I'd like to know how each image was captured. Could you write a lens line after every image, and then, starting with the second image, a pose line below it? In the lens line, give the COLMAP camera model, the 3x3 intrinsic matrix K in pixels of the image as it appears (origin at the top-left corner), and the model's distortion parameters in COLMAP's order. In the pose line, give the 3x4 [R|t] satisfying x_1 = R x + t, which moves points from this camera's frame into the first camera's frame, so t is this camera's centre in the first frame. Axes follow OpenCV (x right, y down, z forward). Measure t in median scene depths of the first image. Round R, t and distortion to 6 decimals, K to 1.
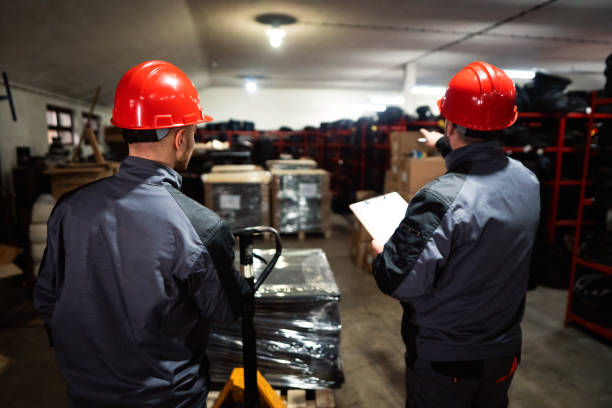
lens RADIAL K [[414.0, 0, 307.0], [0, 414.0, 204.8], [0, 0, 1]] dist [0.010067, -0.003354]
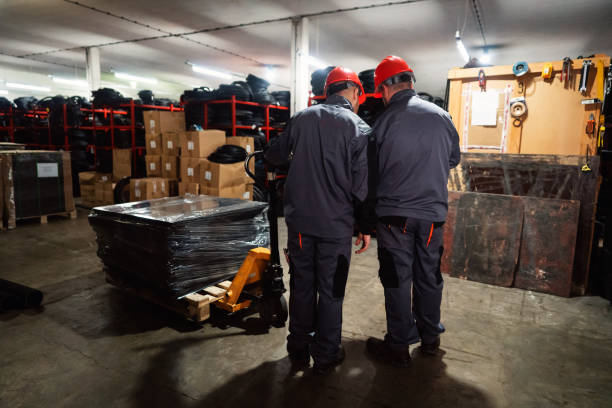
lens RADIAL K [[414.0, 0, 302.1], [0, 414.0, 202.2], [0, 0, 1]] dist [0.010067, -0.003354]
pose [[0.632157, -0.109024, 0.767132, -0.366855], [0.106704, 0.992868, 0.053176, 0.049234], [-0.767458, 0.048240, 0.639282, -0.035389]]
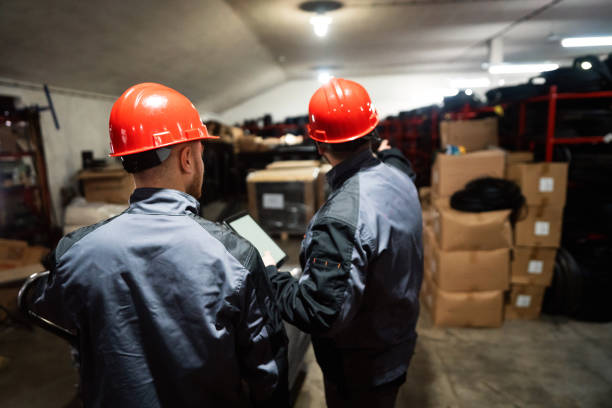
lens RADIAL K [[414.0, 0, 308.8], [0, 414.0, 202.6], [0, 0, 1]] dist [0.010067, -0.003354]
pose [[0.967391, 0.005315, -0.253230, 0.136079], [-0.000100, 0.999788, 0.020603, -0.022594], [0.253286, -0.019906, 0.967187, 0.079563]]
